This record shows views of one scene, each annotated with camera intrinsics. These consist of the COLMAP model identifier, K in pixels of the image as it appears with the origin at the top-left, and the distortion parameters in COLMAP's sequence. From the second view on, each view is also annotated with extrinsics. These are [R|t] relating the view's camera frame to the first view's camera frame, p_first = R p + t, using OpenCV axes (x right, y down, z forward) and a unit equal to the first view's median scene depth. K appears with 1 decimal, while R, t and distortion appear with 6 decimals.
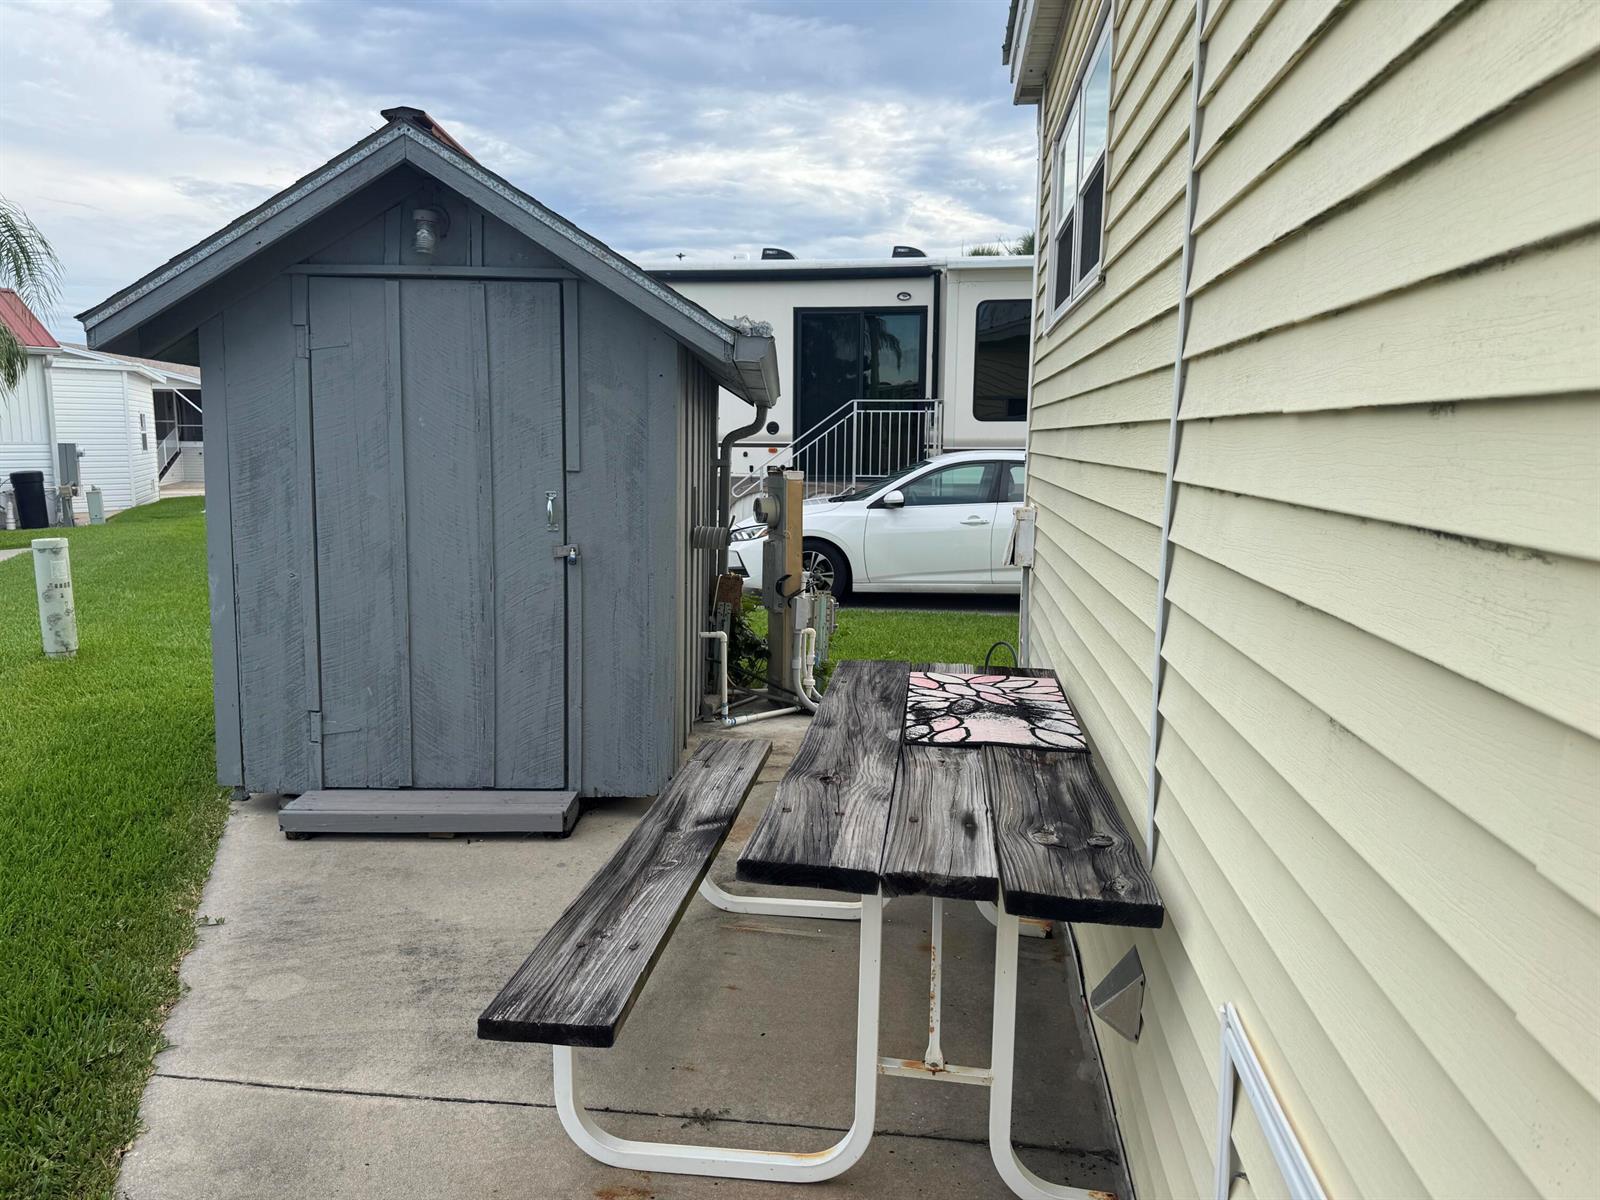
lens RADIAL K [[1135.5, 0, 800.0], [0, 1135.5, 600.0], [0, 0, 1]] dist [0.054188, -0.057121]
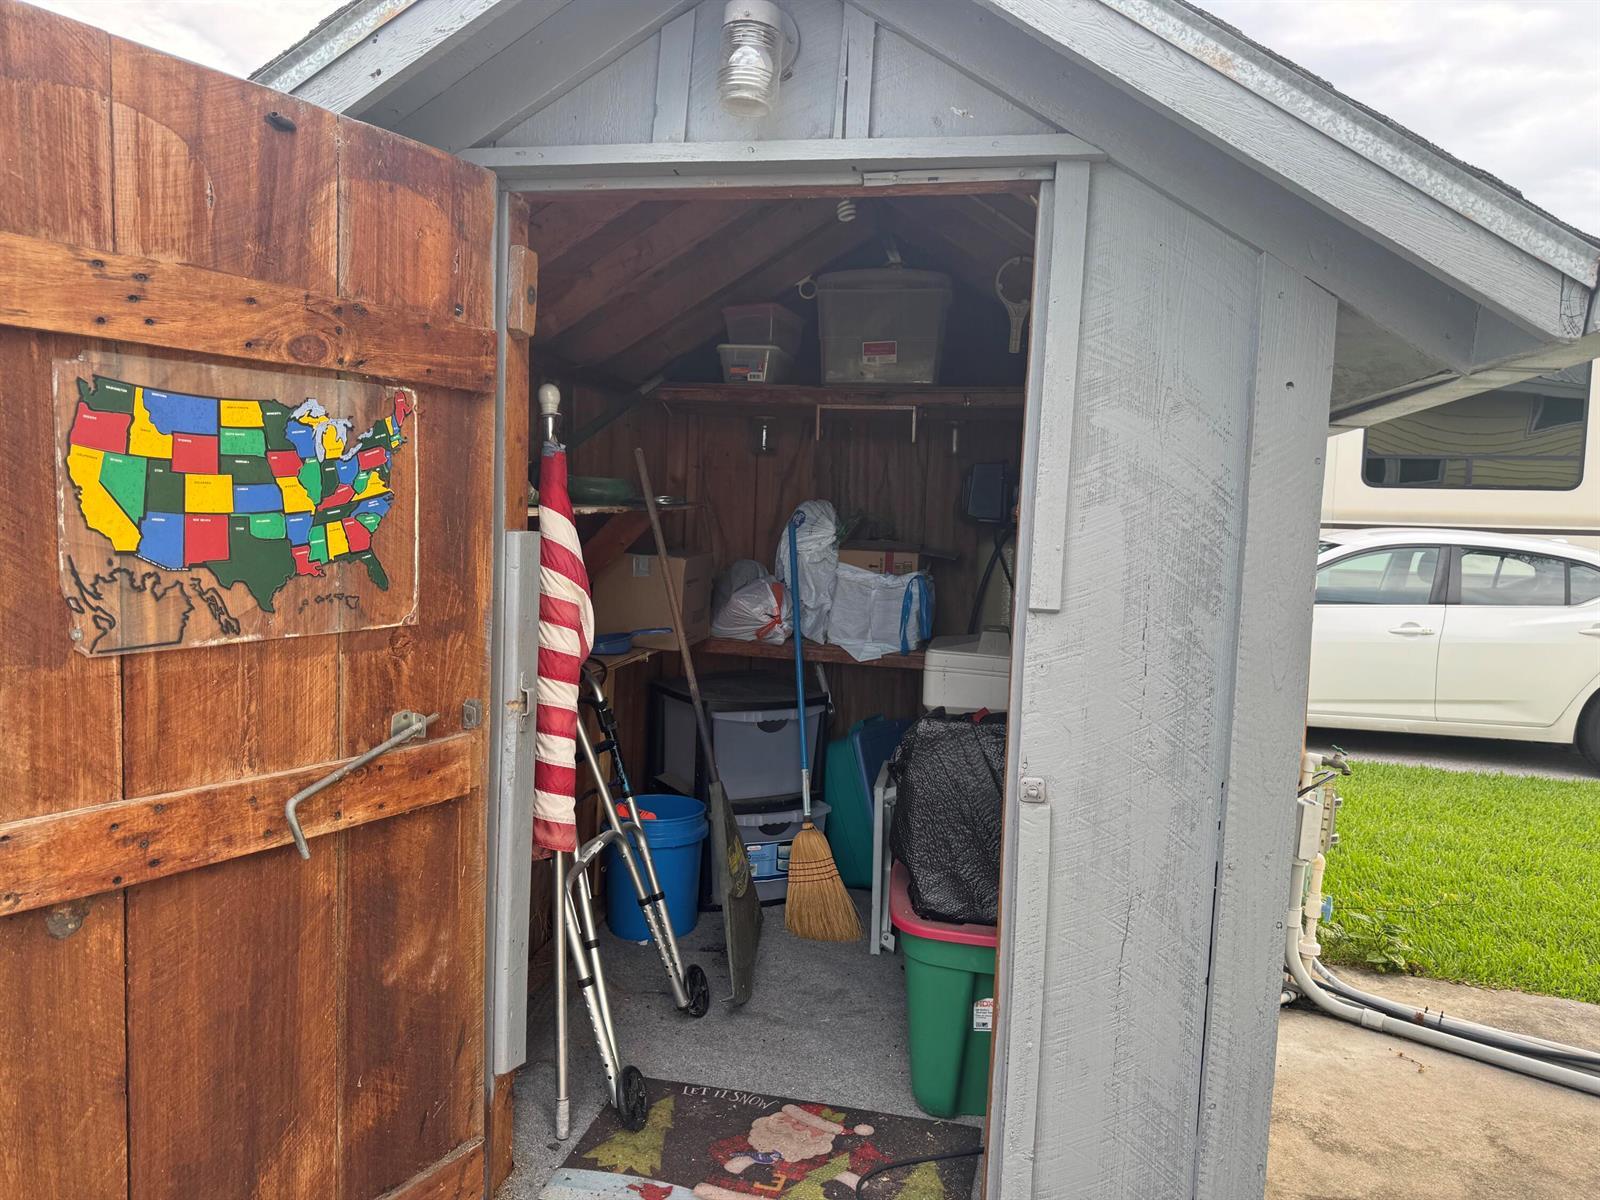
lens RADIAL K [[1135.5, 0, 800.0], [0, 1135.5, 600.0], [0, 0, 1]] dist [0.054188, -0.057121]
pose [[0.982829, 0.035330, -0.181104, -0.211584], [-0.044200, 0.998001, -0.045178, -0.093343], [0.179146, 0.052407, 0.982426, 0.563793]]
